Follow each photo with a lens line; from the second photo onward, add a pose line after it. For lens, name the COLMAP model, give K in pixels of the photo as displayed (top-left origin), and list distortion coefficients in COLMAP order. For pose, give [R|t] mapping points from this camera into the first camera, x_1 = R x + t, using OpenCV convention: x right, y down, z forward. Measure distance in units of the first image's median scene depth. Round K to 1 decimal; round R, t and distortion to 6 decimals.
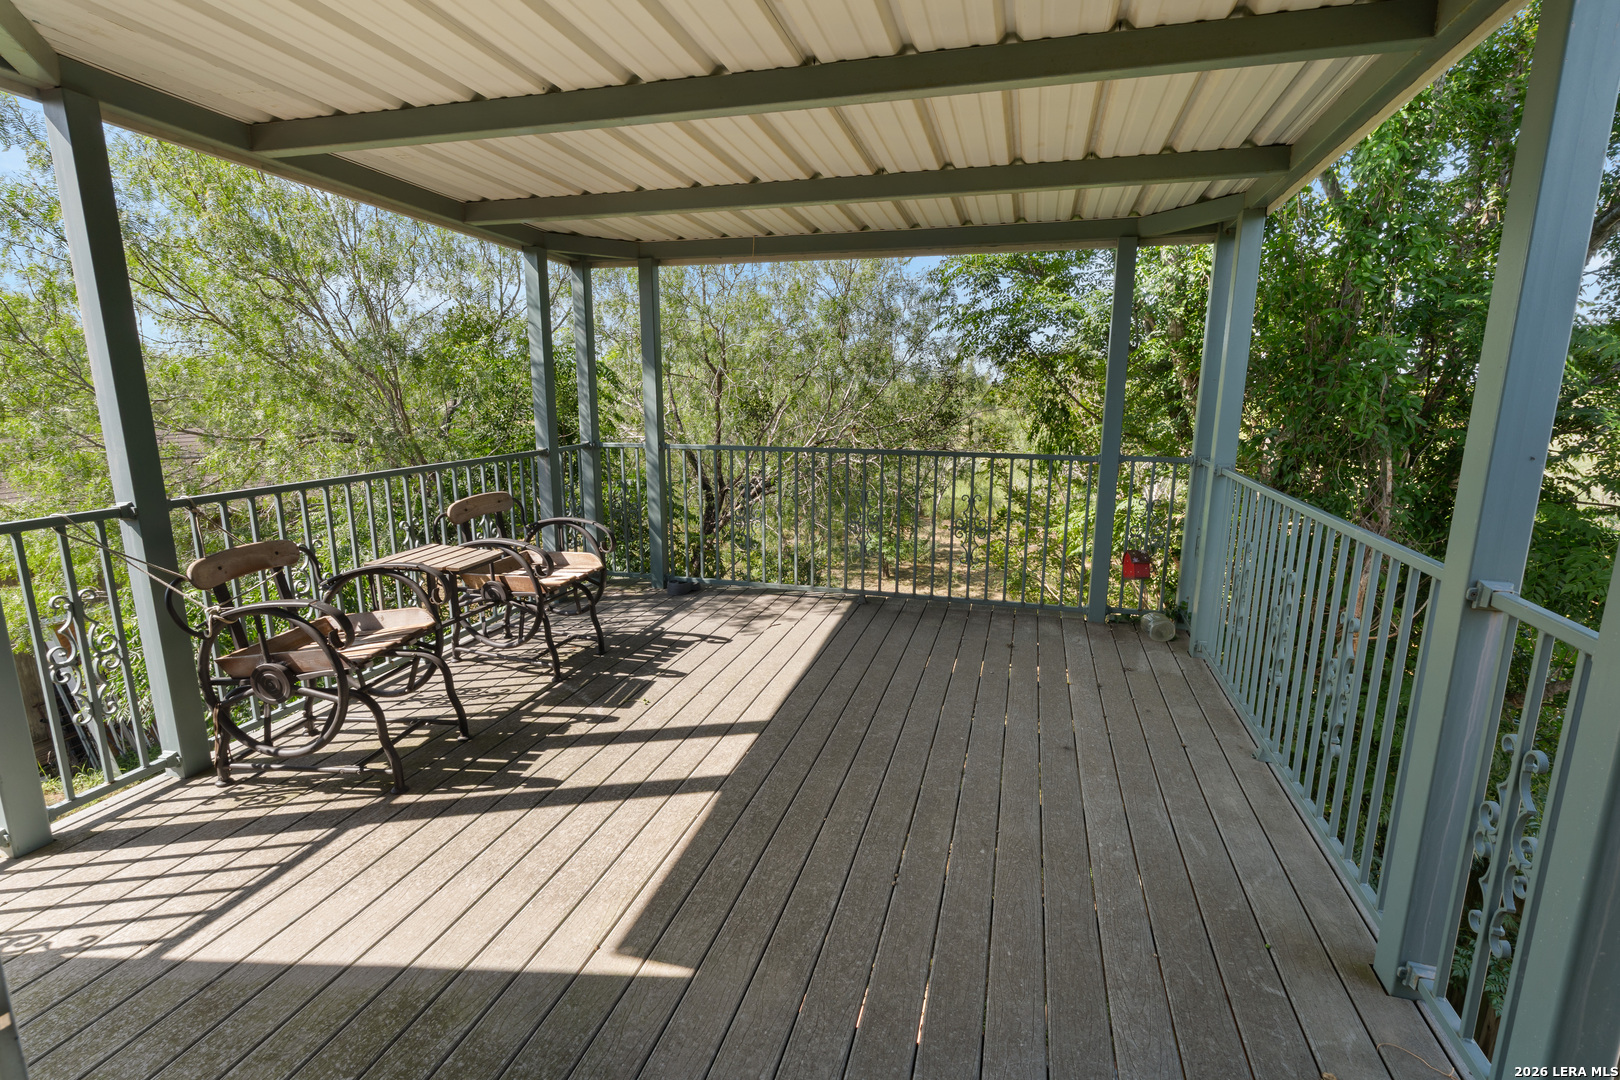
lens RADIAL K [[772.3, 0, 810.0], [0, 772.3, 540.0], [0, 0, 1]] dist [-0.000275, -0.000052]
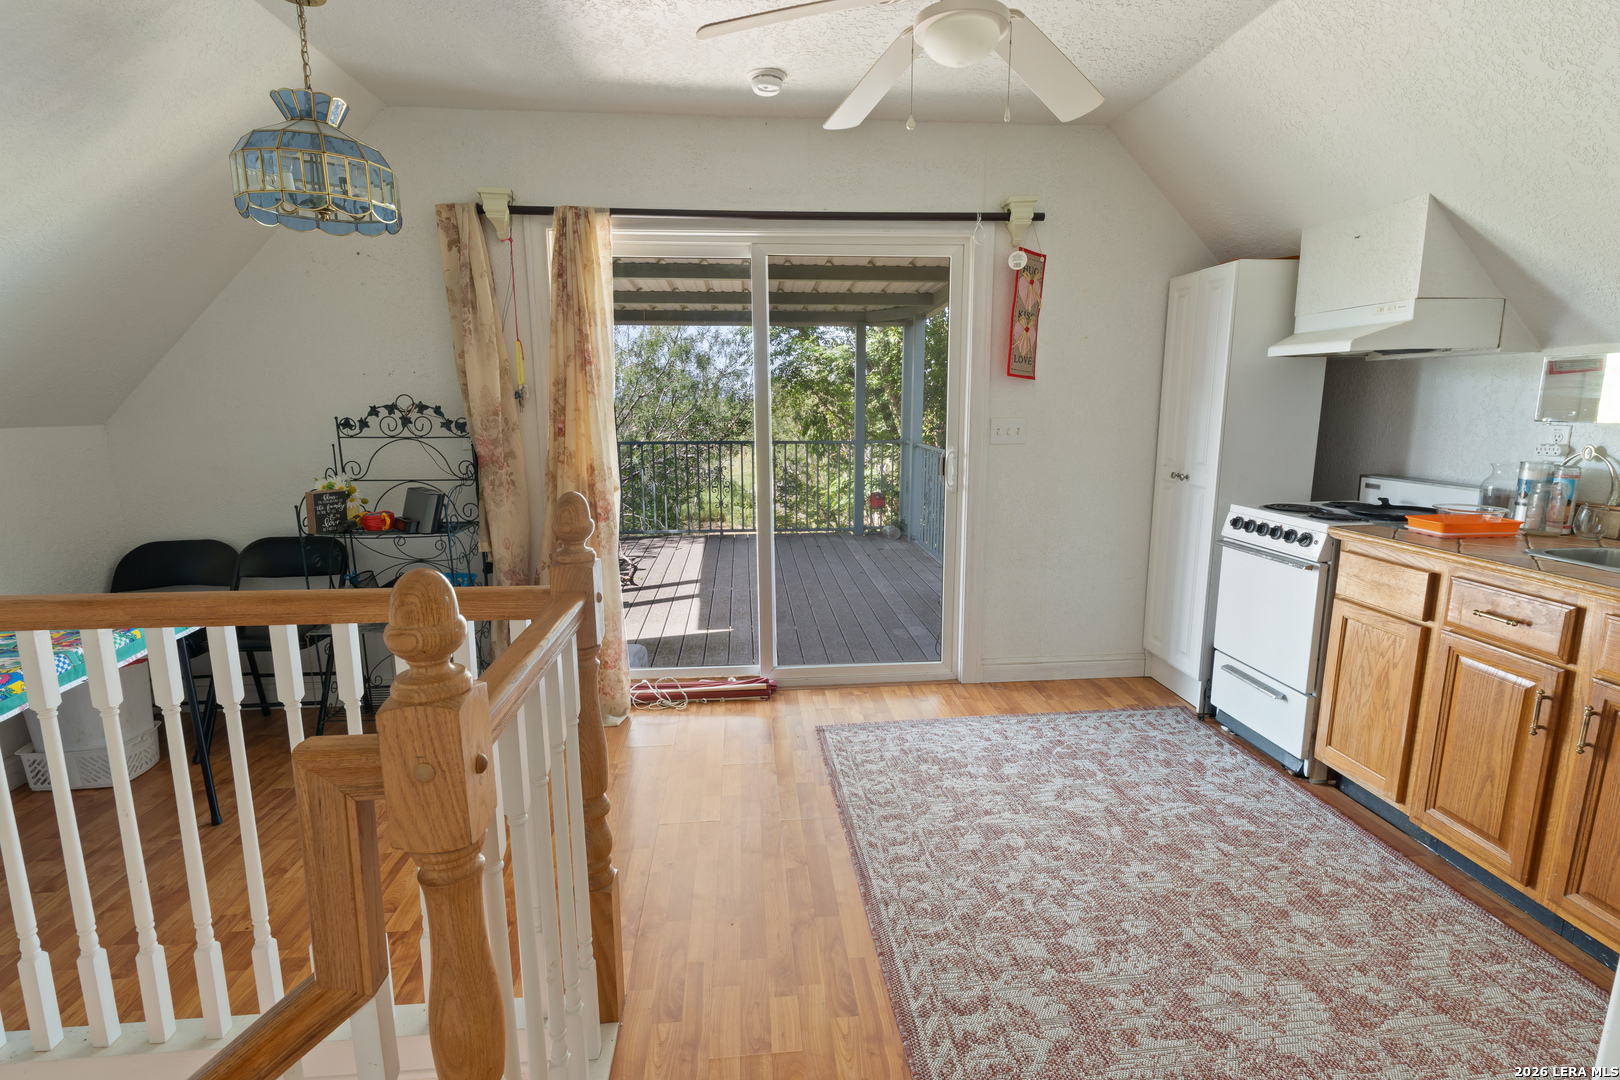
lens RADIAL K [[772.3, 0, 810.0], [0, 772.3, 540.0], [0, 0, 1]] dist [-0.000275, -0.000052]
pose [[0.935447, -0.068718, 0.346724, -0.330123], [0.075582, 0.997120, -0.006295, 0.112381], [-0.345292, 0.032095, 0.937946, -0.586716]]
